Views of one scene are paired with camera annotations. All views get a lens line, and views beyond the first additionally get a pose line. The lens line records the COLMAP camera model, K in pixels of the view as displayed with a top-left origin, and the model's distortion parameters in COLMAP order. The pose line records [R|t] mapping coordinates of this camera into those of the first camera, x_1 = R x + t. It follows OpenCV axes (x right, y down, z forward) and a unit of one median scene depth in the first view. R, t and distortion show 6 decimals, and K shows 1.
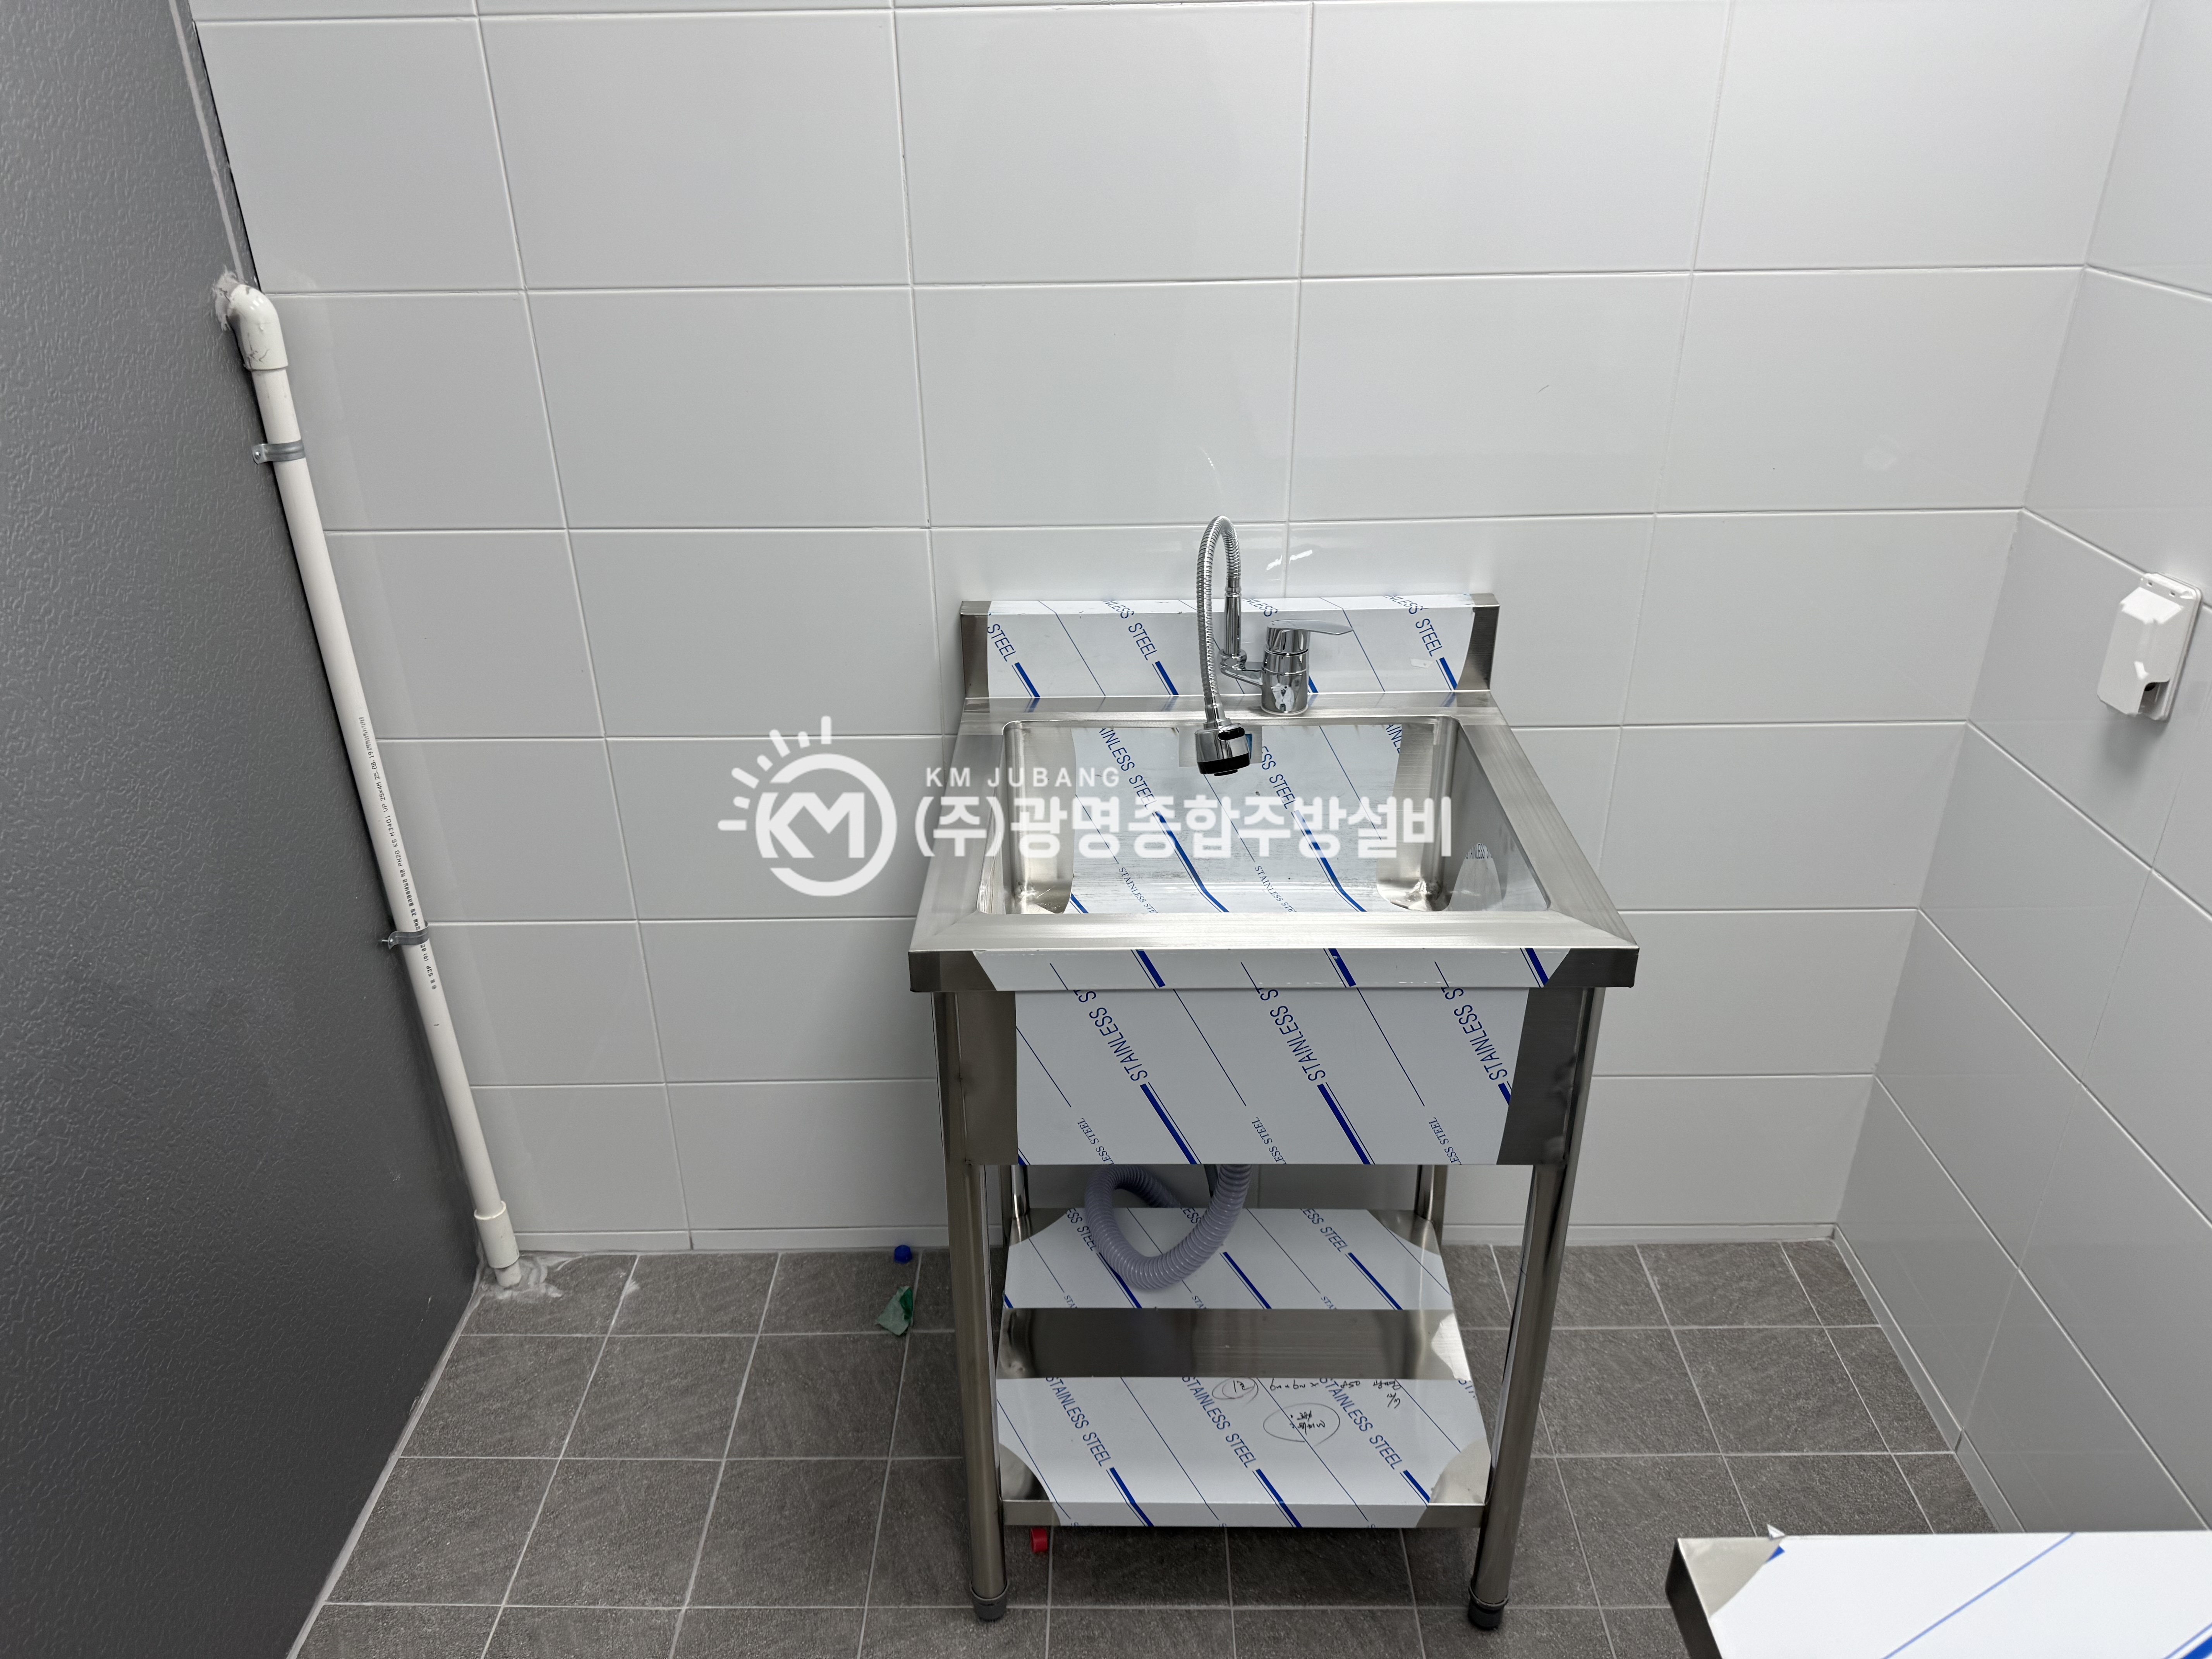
lens RADIAL K [[1567.2, 0, 1105.0], [0, 1567.2, 844.6], [0, 0, 1]] dist [0.011017, -0.001185]
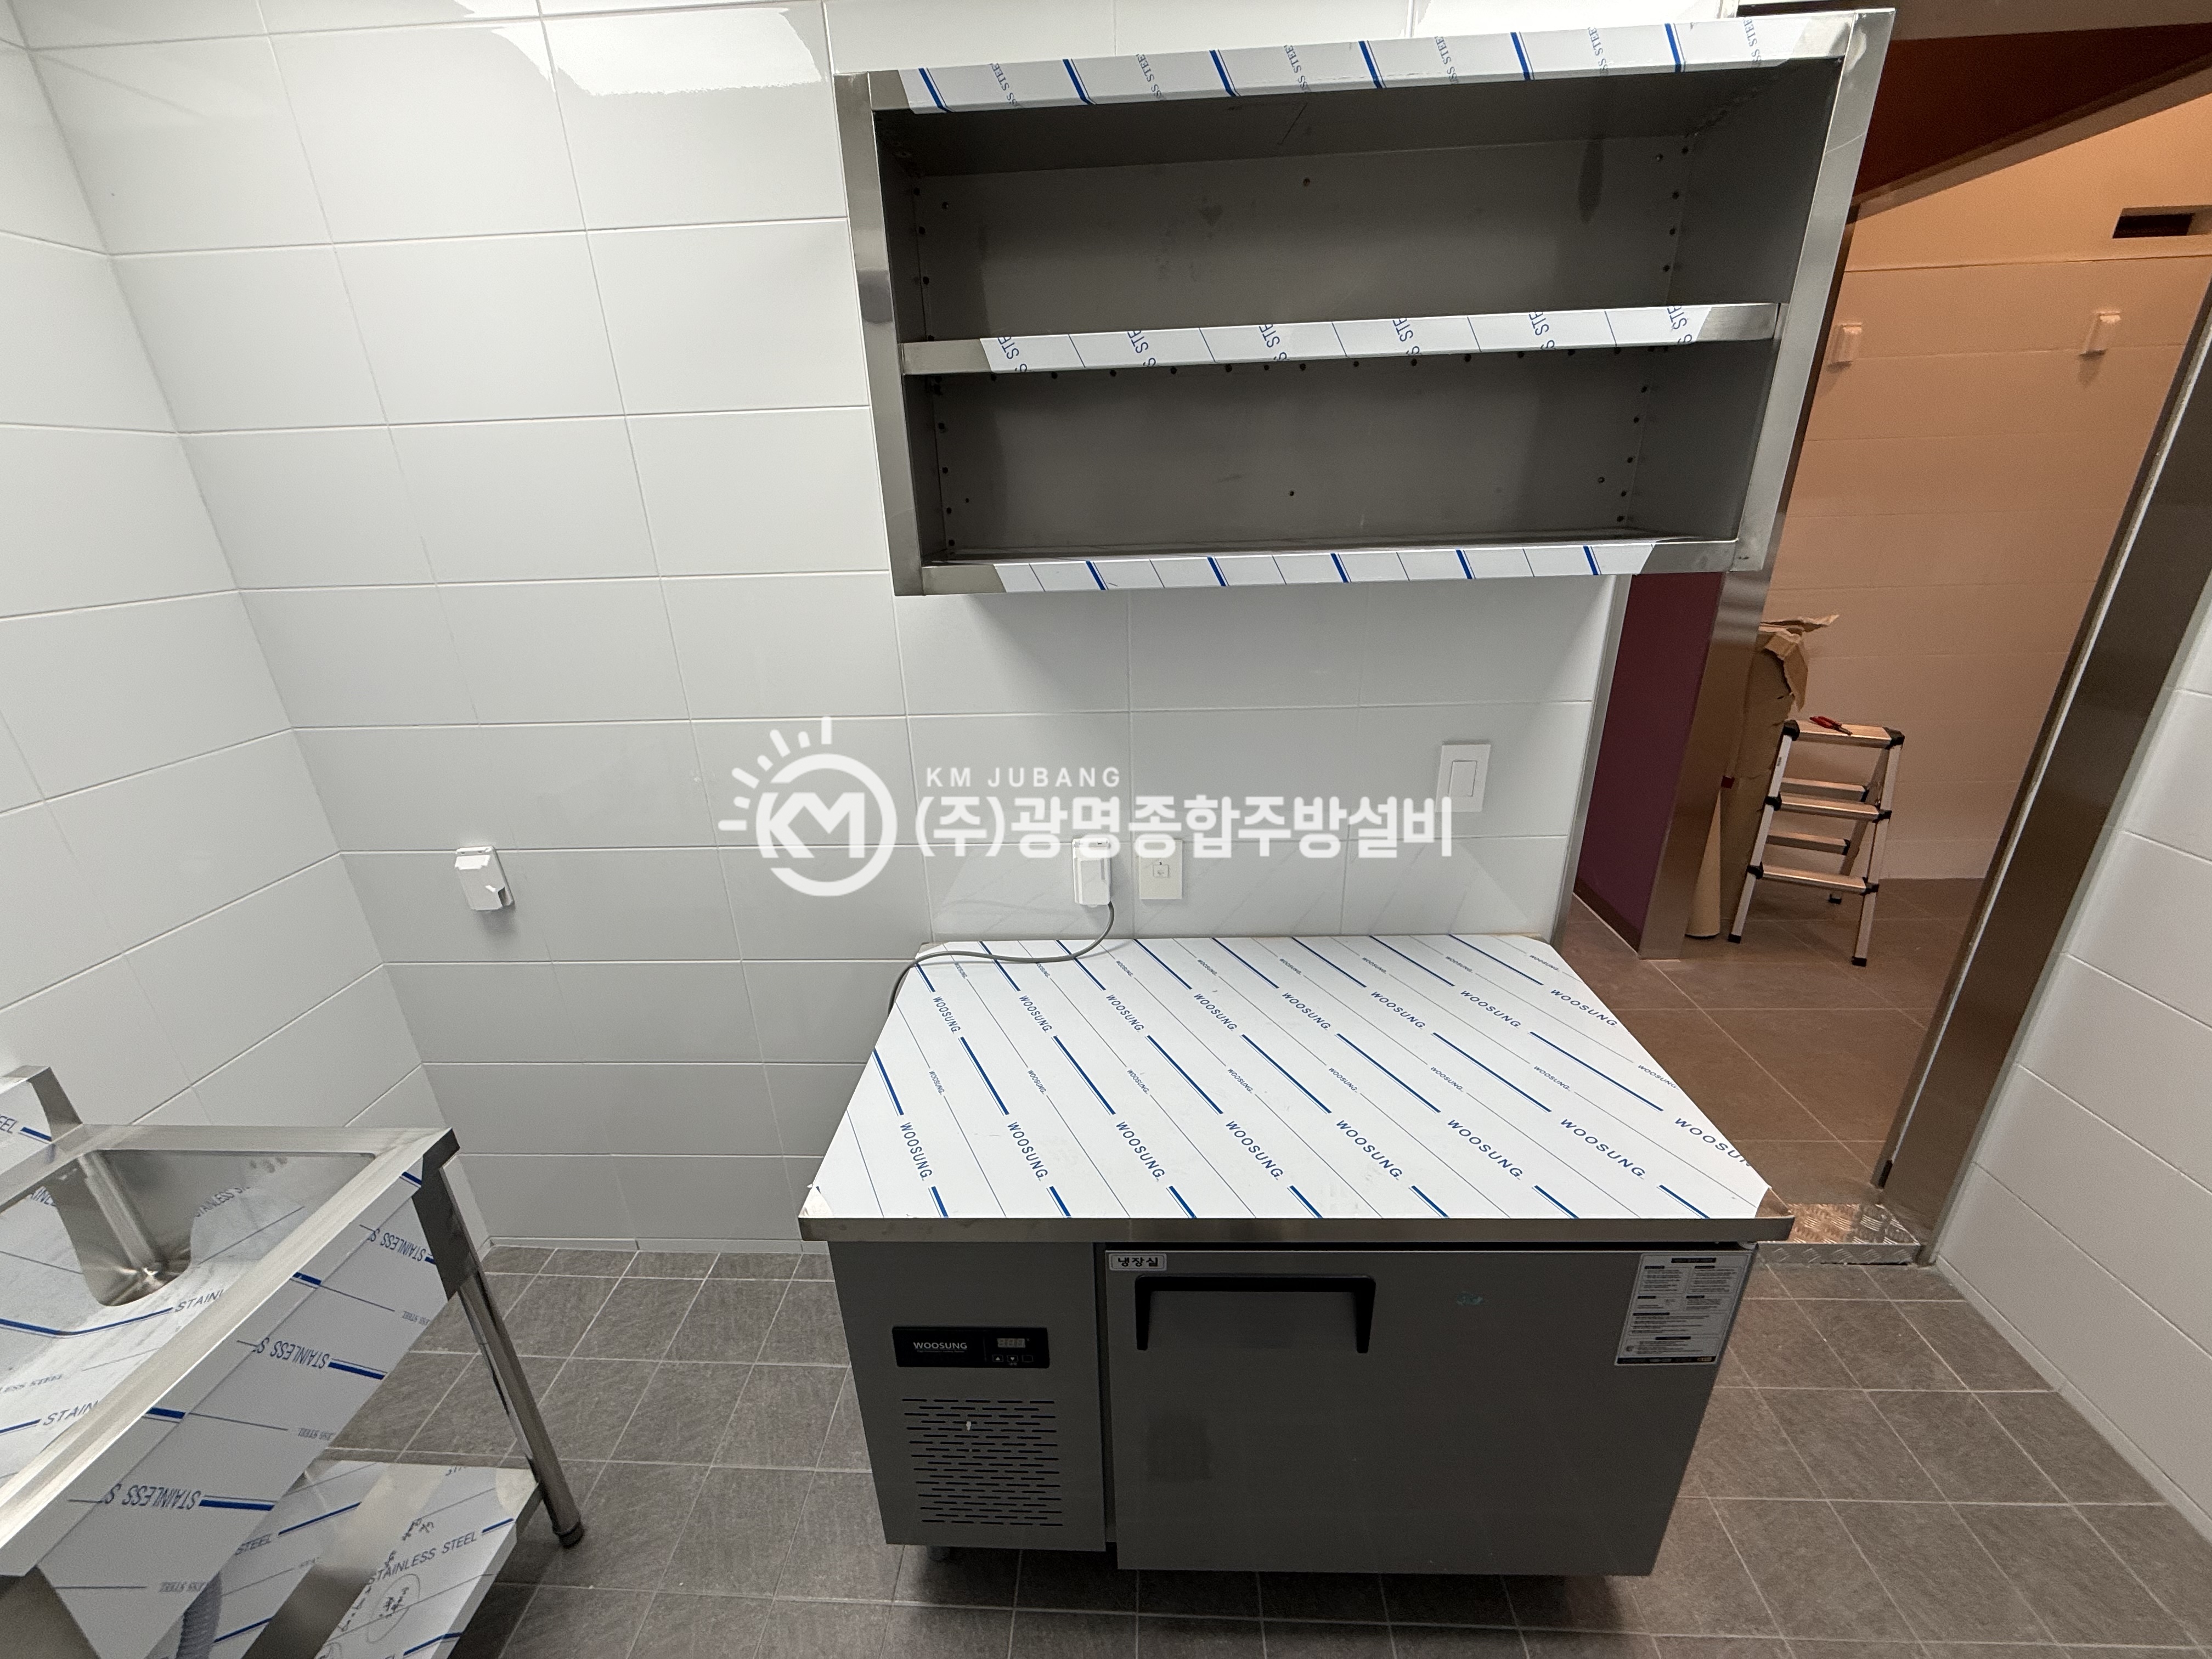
lens RADIAL K [[873.8, 0, 1114.3], [0, 873.8, 835.0], [0, 0, 1]] dist [-0.001504, 0.000041]
pose [[0.016183, -0.355487, 0.934541, -0.333861], [0.476070, 0.824658, 0.305445, -0.113316], [-0.879259, 0.439964, 0.182582, 0.030515]]
